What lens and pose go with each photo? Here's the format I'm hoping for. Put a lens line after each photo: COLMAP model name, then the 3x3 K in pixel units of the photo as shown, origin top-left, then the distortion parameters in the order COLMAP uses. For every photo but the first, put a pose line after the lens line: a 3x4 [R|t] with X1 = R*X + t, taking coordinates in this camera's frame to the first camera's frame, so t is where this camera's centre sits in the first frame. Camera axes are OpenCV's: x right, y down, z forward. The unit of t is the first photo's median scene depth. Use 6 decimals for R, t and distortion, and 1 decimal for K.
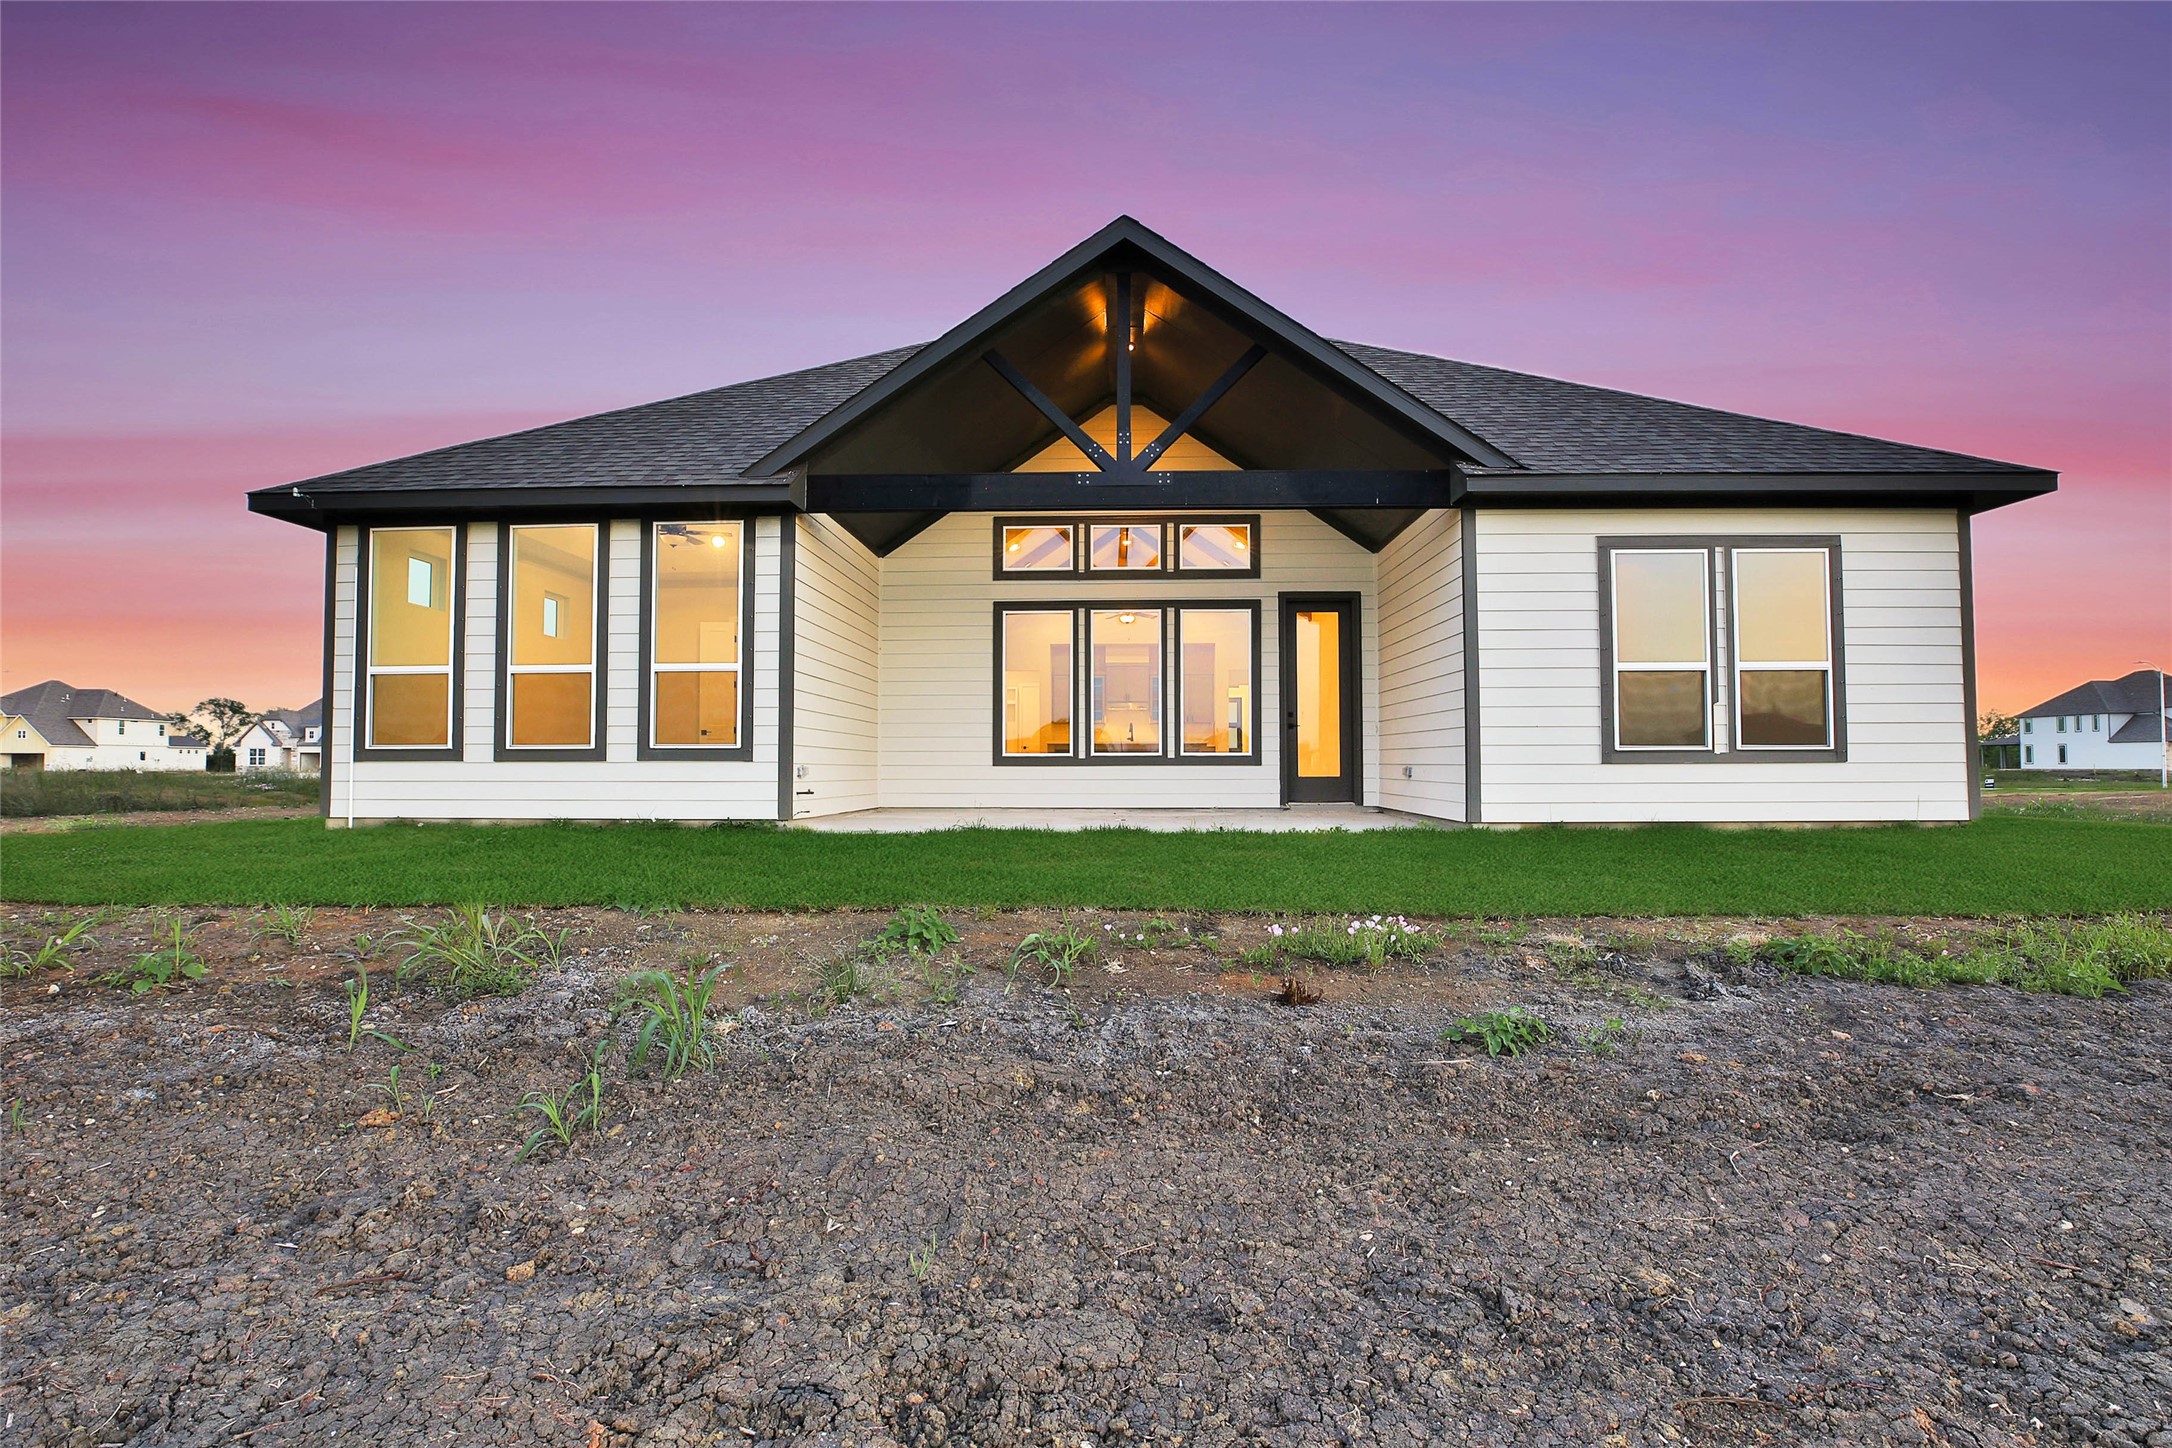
lens RADIAL K [[999.2, 0, 1103.6], [0, 999.2, 729.2], [0, 0, 1]] dist [-0.031247, -0.000577]
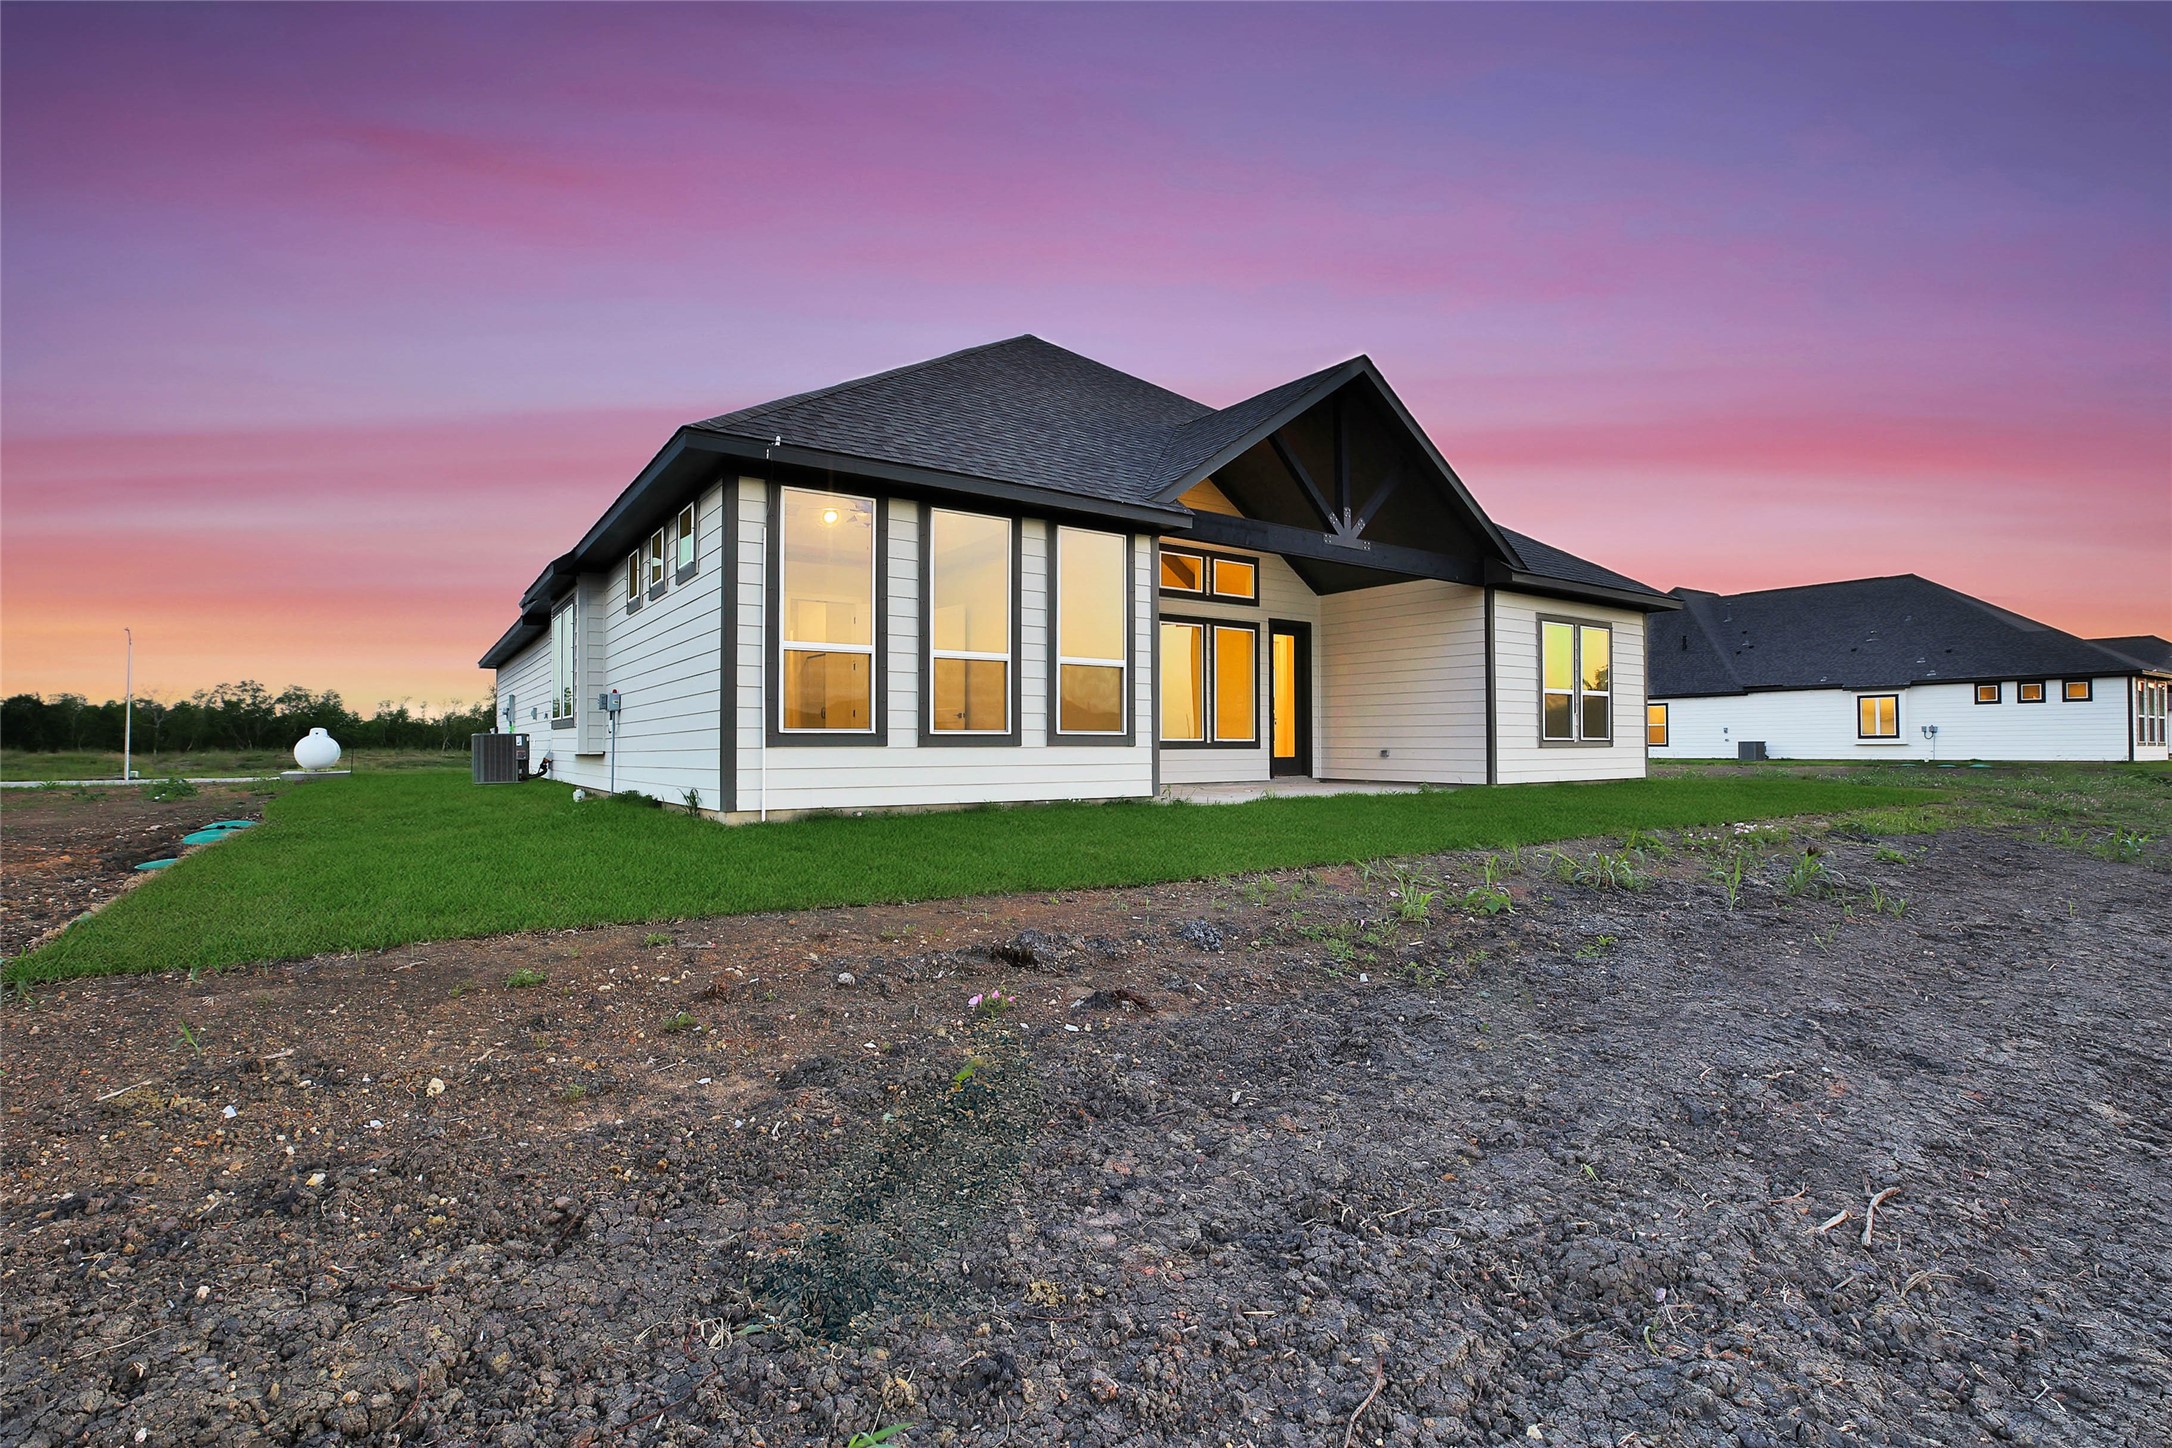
lens RADIAL K [[999.2, 0, 1100.9], [0, 999.2, 738.4], [0, 0, 1]] dist [-0.031247, -0.000577]
pose [[0.792540, 0.004872, 0.609800, -0.926861], [-0.021791, 0.999556, 0.020334, 0.000295], [-0.609430, -0.029403, 0.792295, 0.092220]]
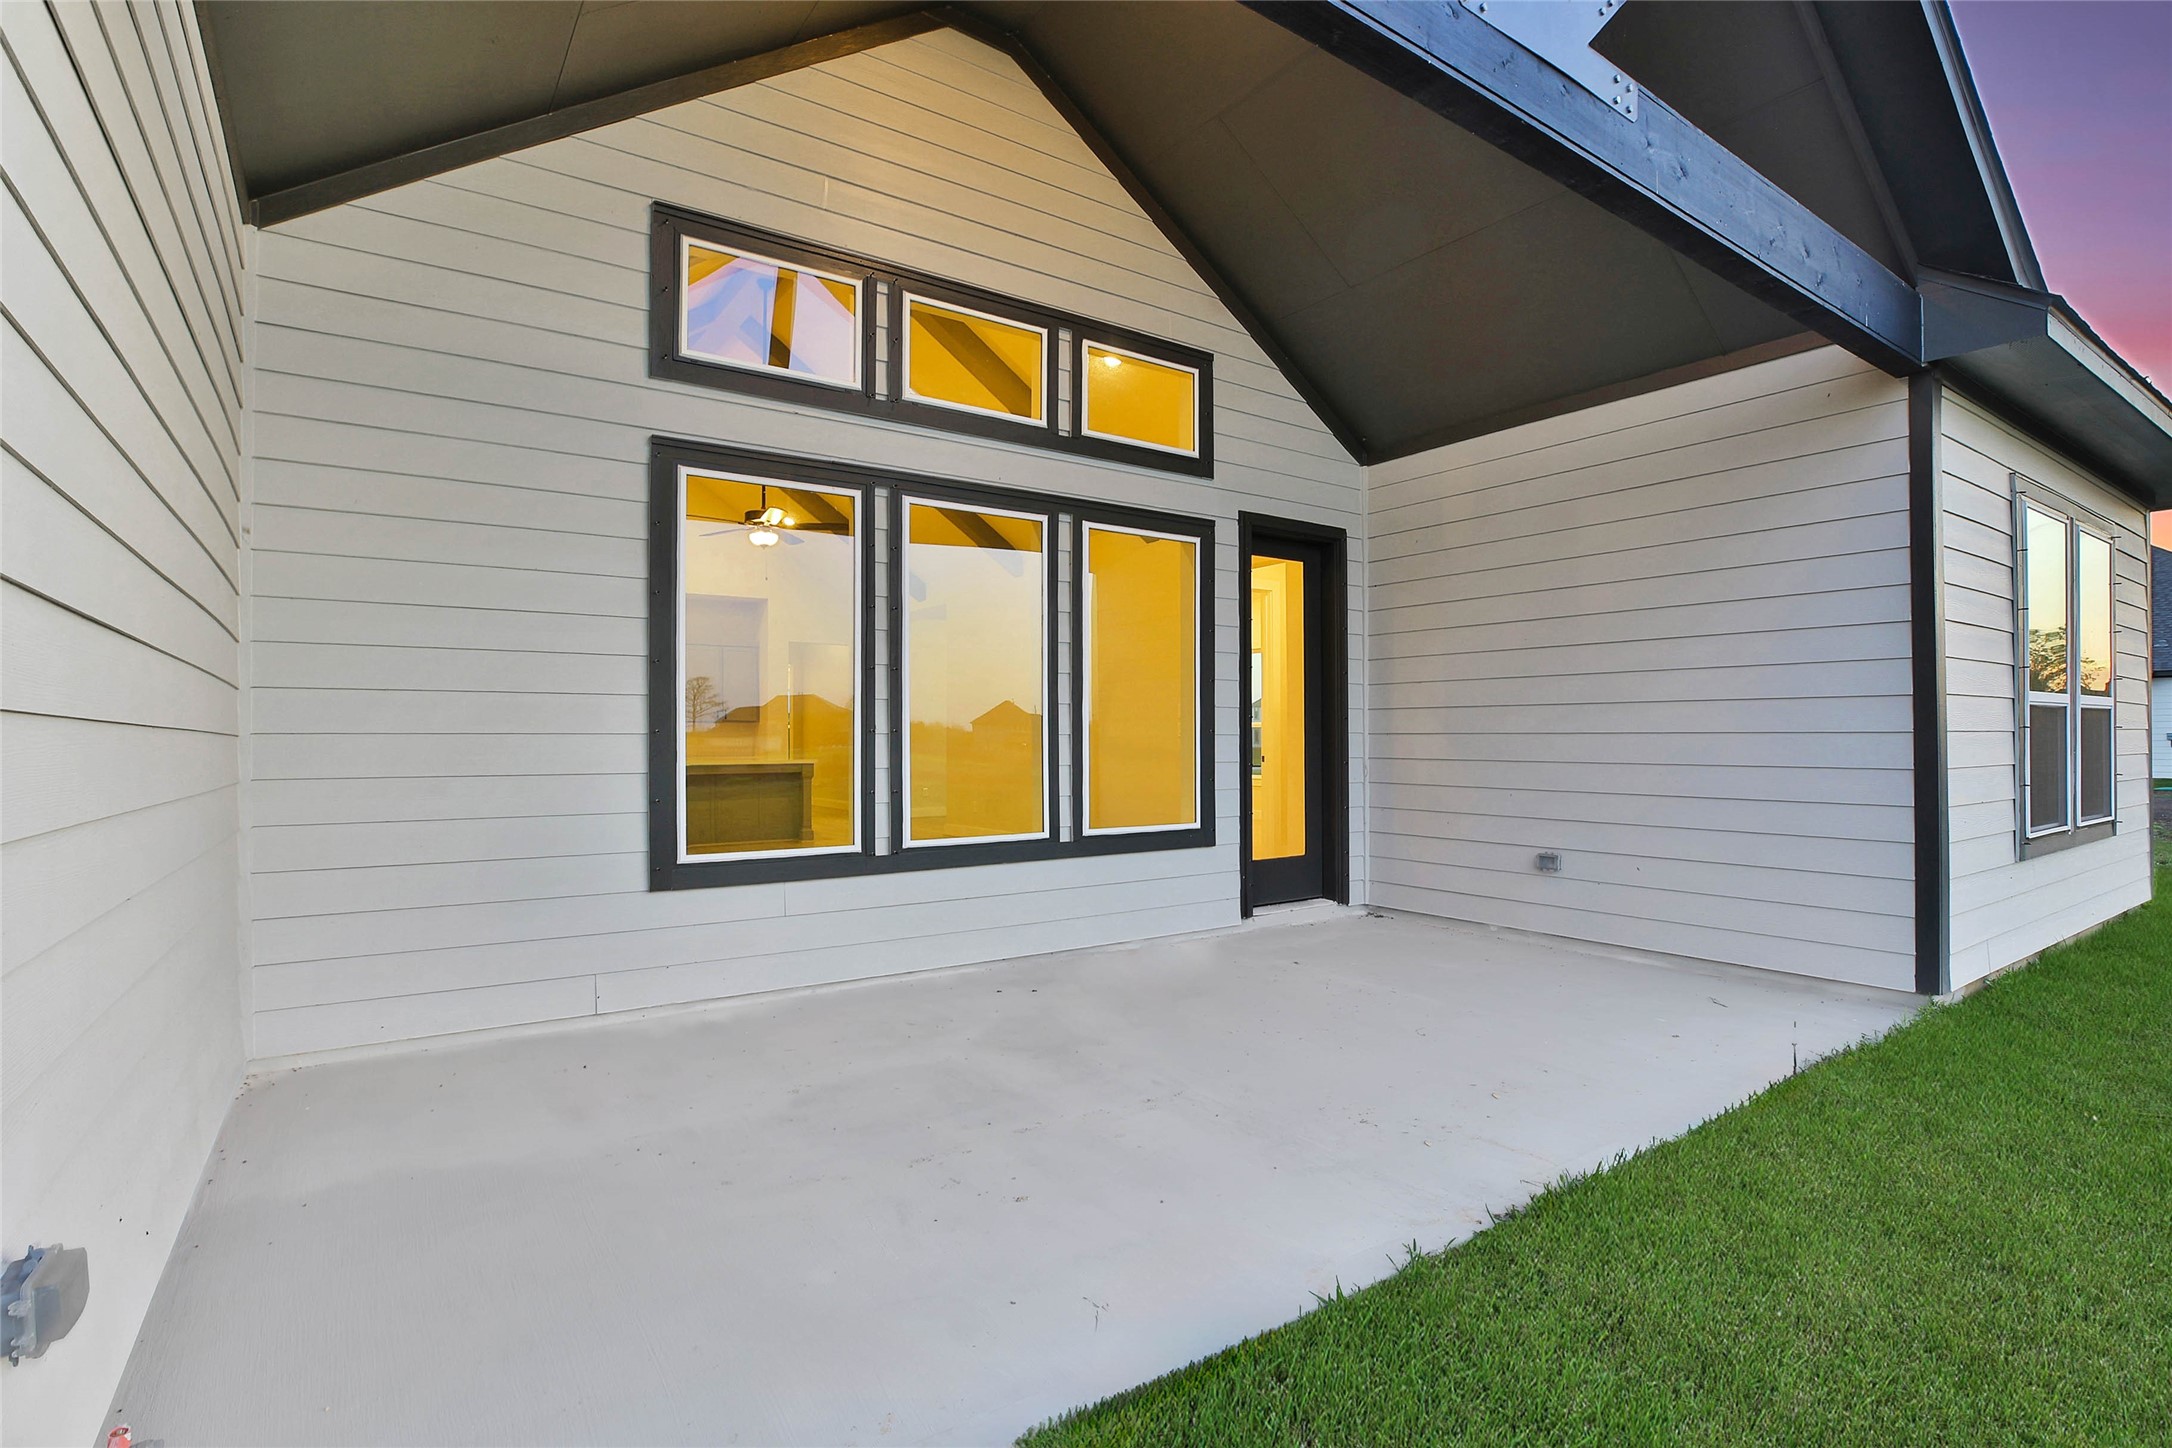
lens RADIAL K [[999.2, 0, 1077.0], [0, 999.2, 733.5], [0, 0, 1]] dist [-0.031247, -0.000577]
pose [[0.811041, 0.002563, 0.584983, -0.225793], [-0.019951, 0.999530, 0.023282, -0.036302], [-0.584648, -0.030554, 0.810711, 0.713956]]
